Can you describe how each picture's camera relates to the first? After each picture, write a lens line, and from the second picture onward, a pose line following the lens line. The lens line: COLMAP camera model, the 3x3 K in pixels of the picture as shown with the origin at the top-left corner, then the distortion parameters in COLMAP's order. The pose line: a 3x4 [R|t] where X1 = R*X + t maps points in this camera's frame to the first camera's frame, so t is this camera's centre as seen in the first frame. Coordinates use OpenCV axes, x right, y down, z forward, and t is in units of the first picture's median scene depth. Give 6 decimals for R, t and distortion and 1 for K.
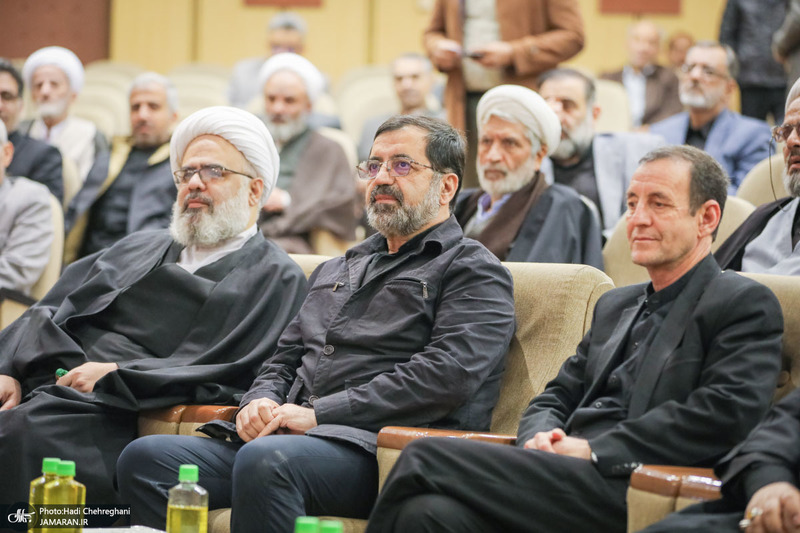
lens RADIAL K [[2826.2, 0, 400.0], [0, 2826.2, 266.5], [0, 0, 1]] dist [0.053775, 0.944014]
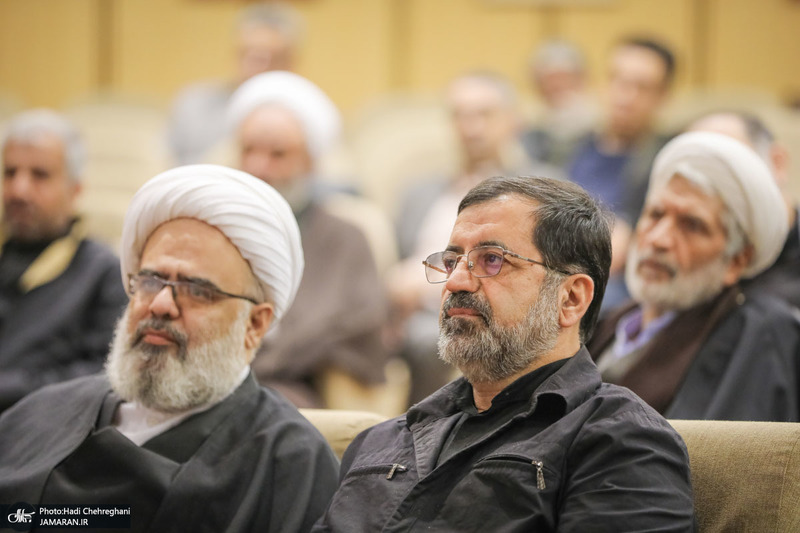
lens RADIAL K [[4187.3, 0, 400.0], [0, 4187.3, 266.5], [0, 0, 1]] dist [1.515547, 3.250595]
pose [[0.999920, -0.008031, -0.009798, -0.010832], [0.007725, 0.999494, -0.030871, -0.007807], [0.010041, 0.030793, 0.999475, 0.126980]]
